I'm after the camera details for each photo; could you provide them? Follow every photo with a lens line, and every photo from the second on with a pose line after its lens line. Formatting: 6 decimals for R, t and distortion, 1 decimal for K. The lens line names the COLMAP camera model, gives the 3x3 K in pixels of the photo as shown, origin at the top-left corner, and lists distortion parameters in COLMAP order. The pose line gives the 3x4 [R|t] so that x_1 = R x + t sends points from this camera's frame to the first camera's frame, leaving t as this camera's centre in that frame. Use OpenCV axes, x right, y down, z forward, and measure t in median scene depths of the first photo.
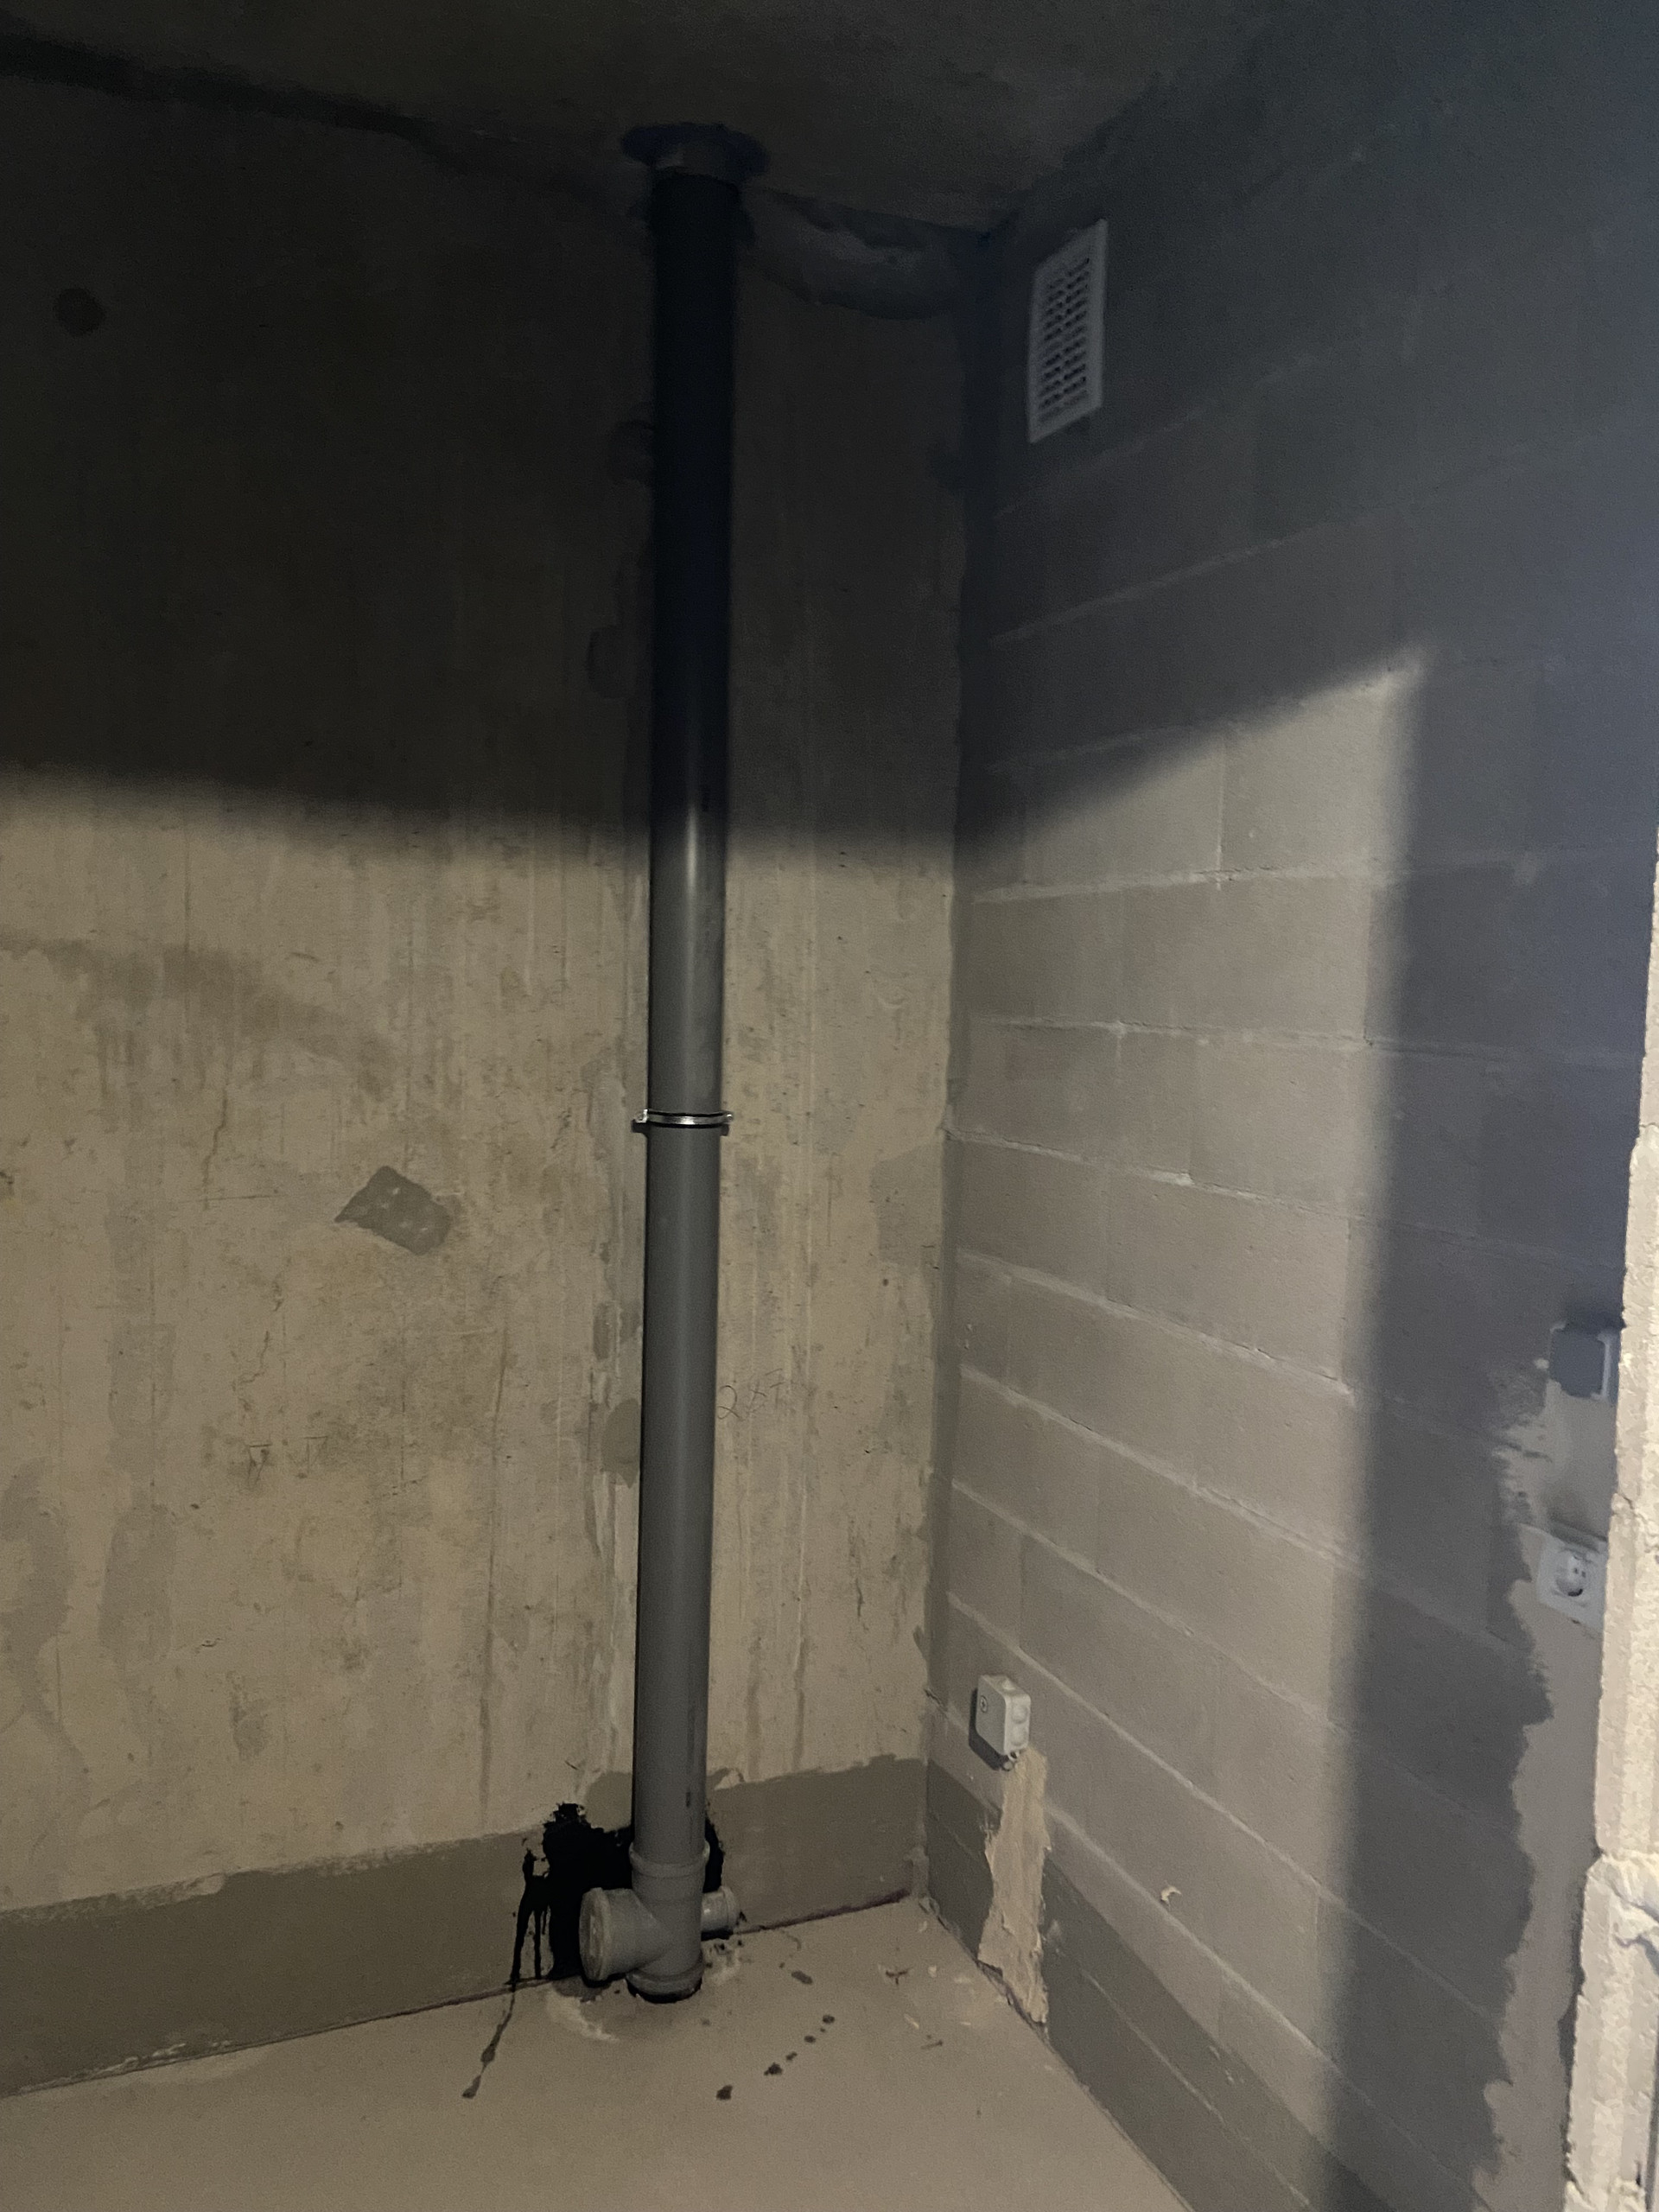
lens RADIAL K [[1619.0, 0, 845.1], [0, 1619.0, 1085.1], [0, 0, 1]] dist [0.038855, -0.086545]
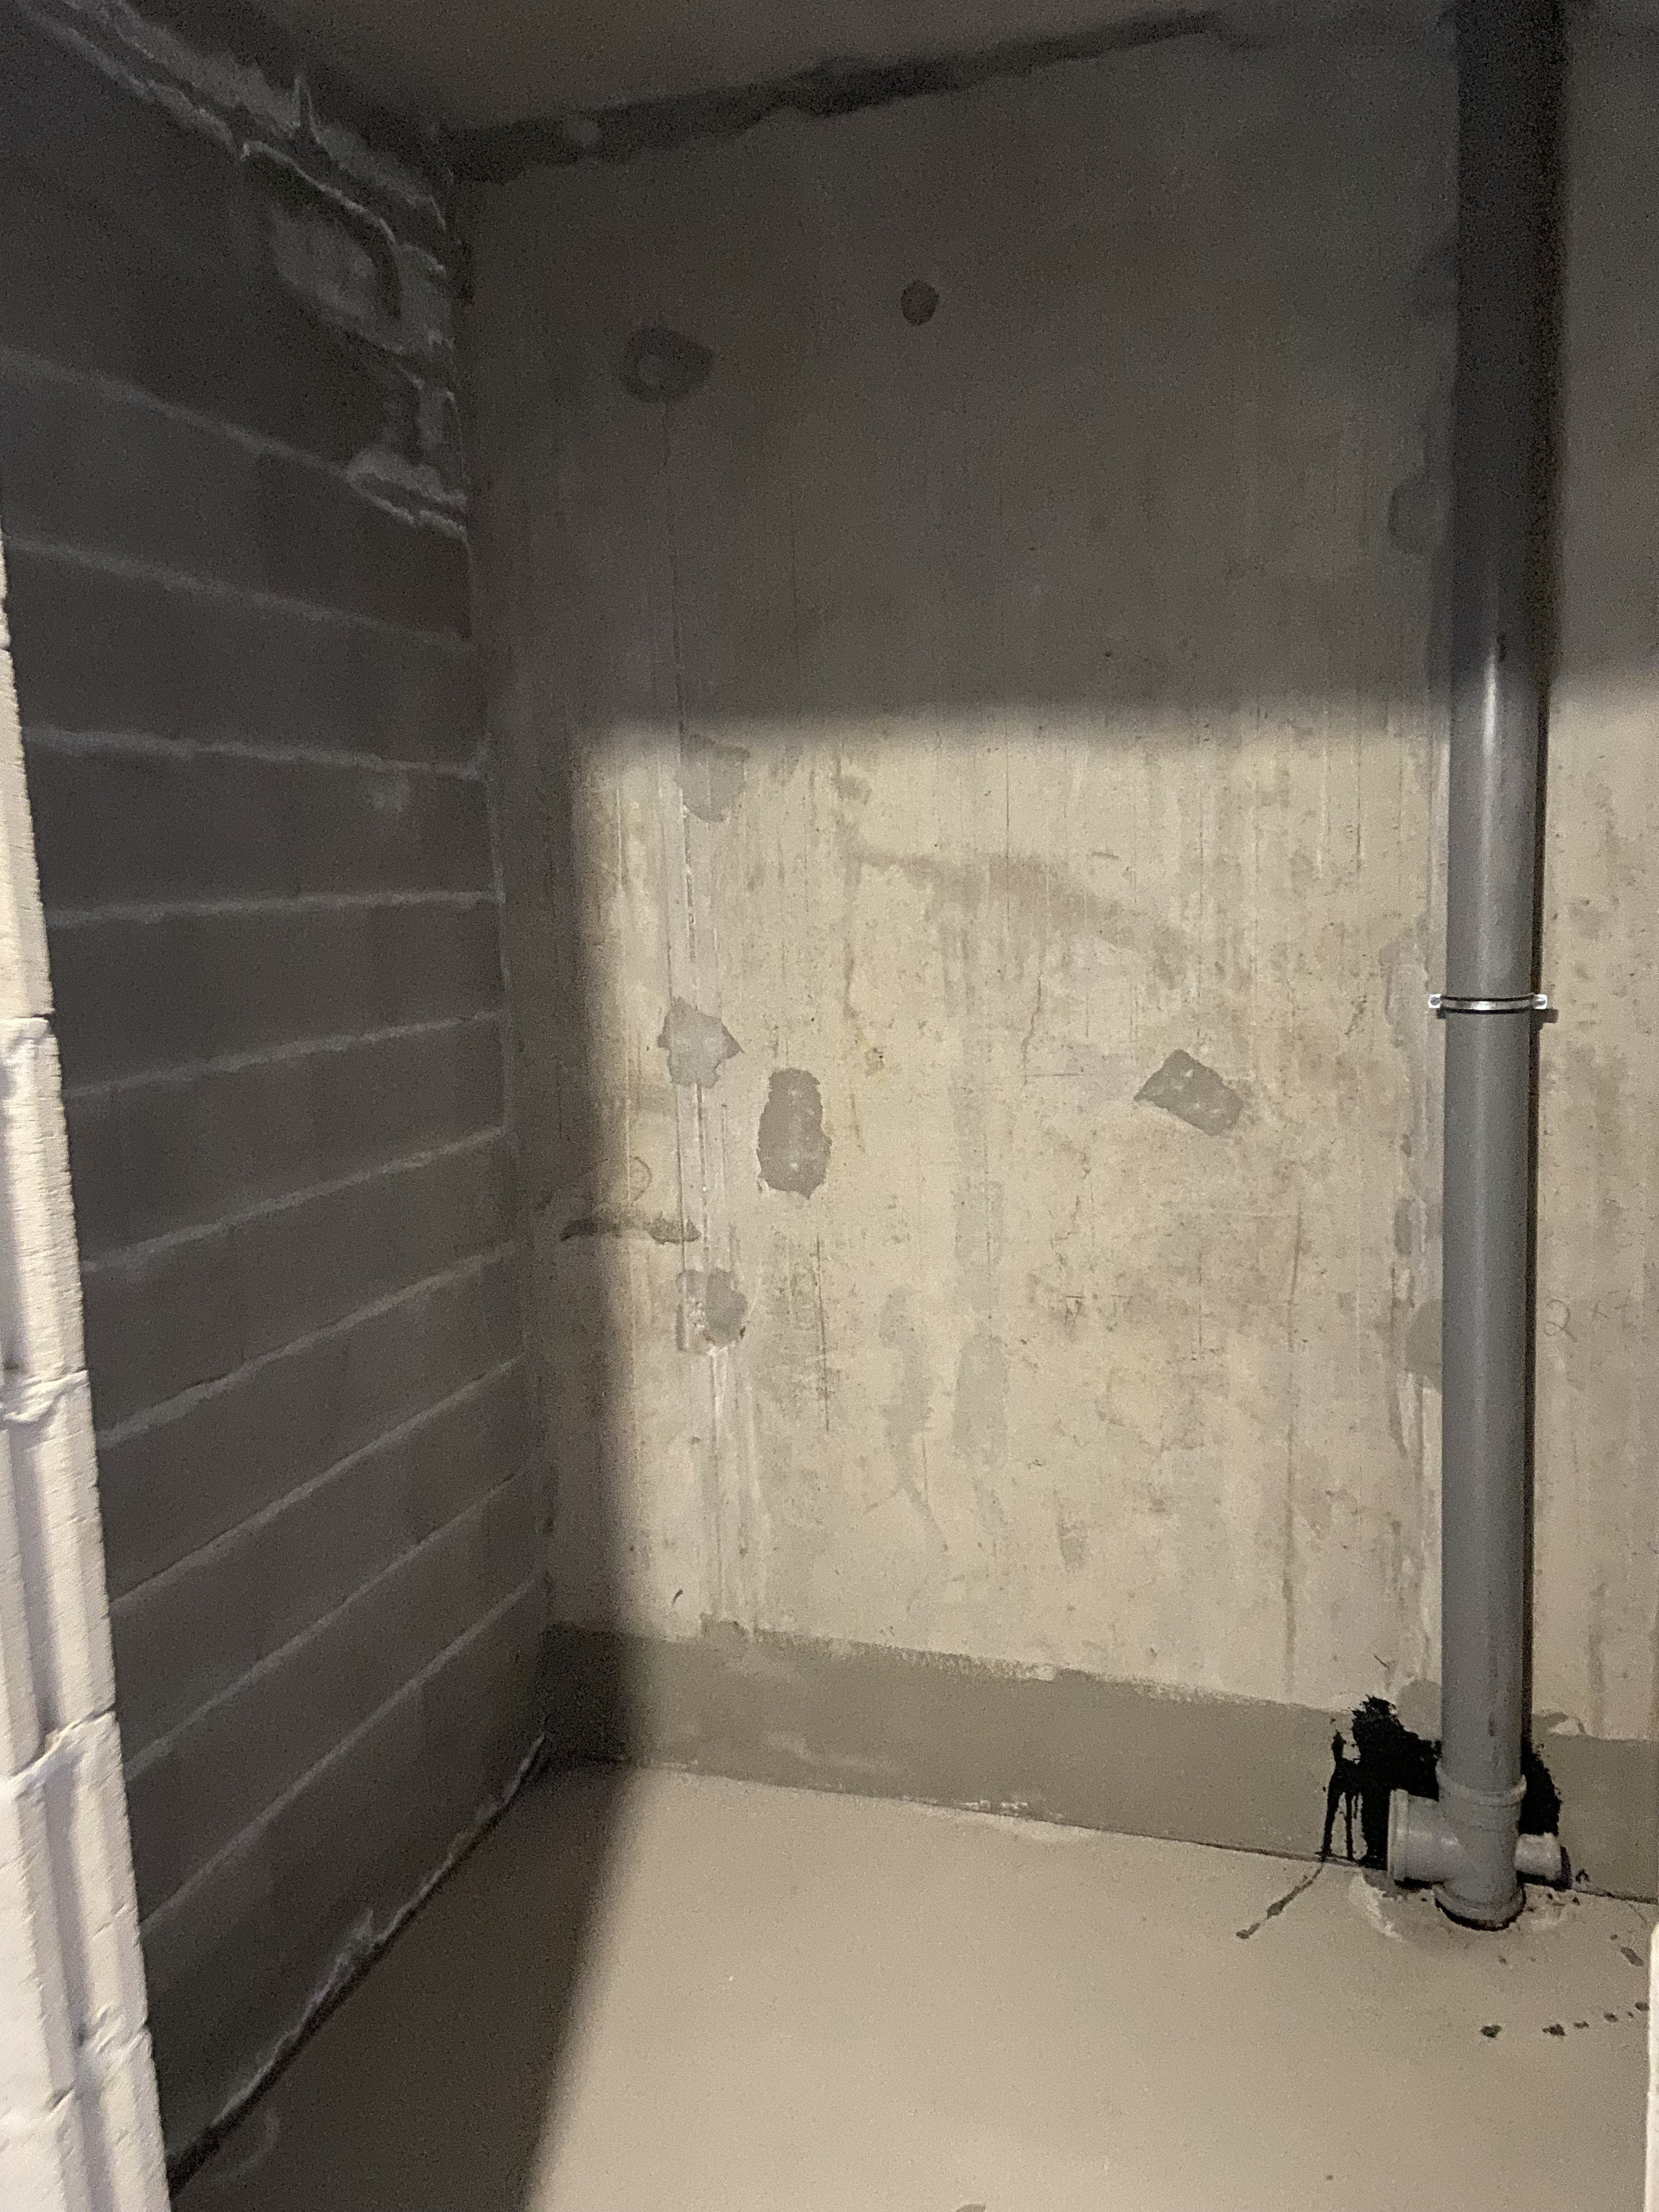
lens RADIAL K [[1619.0, 0, 818.5], [0, 1619.0, 1089.4], [0, 0, 1]] dist [0.038855, -0.086545]
pose [[0.731739, 0.030384, -0.680907, 0.257291], [0.011702, 0.998299, 0.057122, 0.012381], [0.681484, -0.049766, 0.730139, 0.067776]]
